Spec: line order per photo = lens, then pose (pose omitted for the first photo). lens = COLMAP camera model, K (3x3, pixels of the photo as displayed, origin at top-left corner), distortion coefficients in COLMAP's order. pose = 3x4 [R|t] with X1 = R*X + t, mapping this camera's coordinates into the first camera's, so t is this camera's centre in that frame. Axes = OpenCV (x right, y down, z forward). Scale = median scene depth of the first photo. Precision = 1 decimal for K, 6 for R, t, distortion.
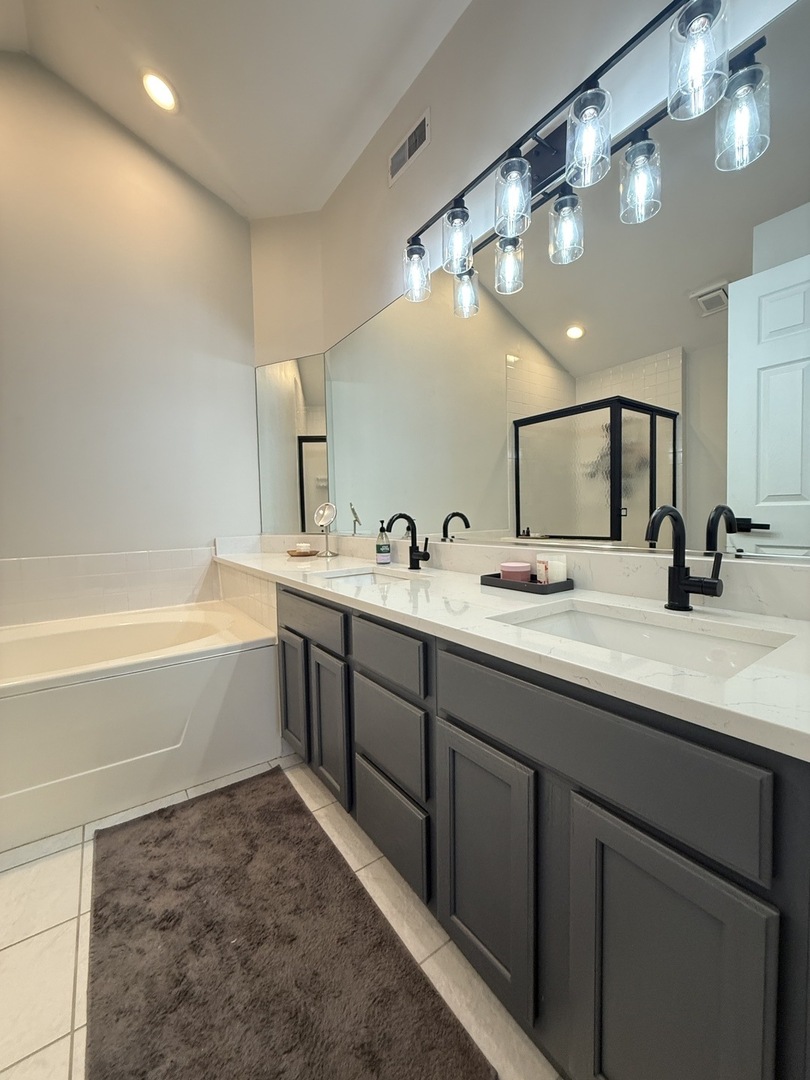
lens RADIAL K [[431.4, 0, 405.0], [0, 431.4, 540.0], [0, 0, 1]] dist [-0.001558, 0.000377]
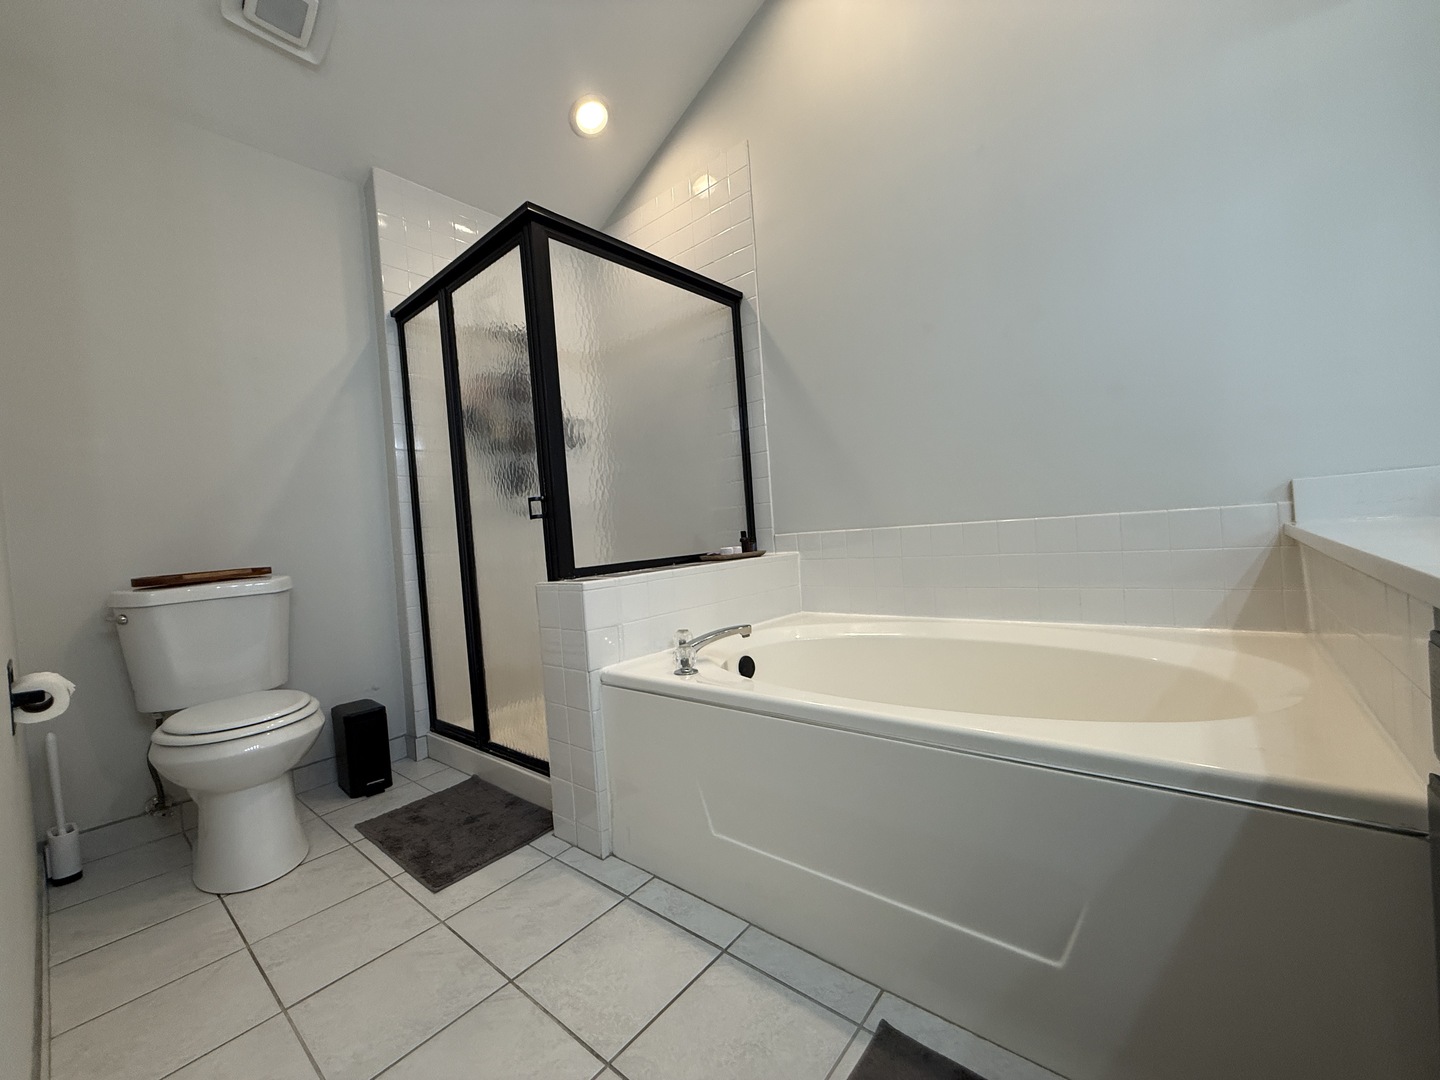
lens RADIAL K [[575.1, 0, 715.2], [0, 575.1, 539.7], [0, 0, 1]] dist [-0.001558, 0.000377]
pose [[0.250723, 0.021360, -0.967823, -0.074170], [0.010085, 0.999645, 0.024675, 0.047276], [0.968006, -0.015947, 0.250418, 0.479892]]
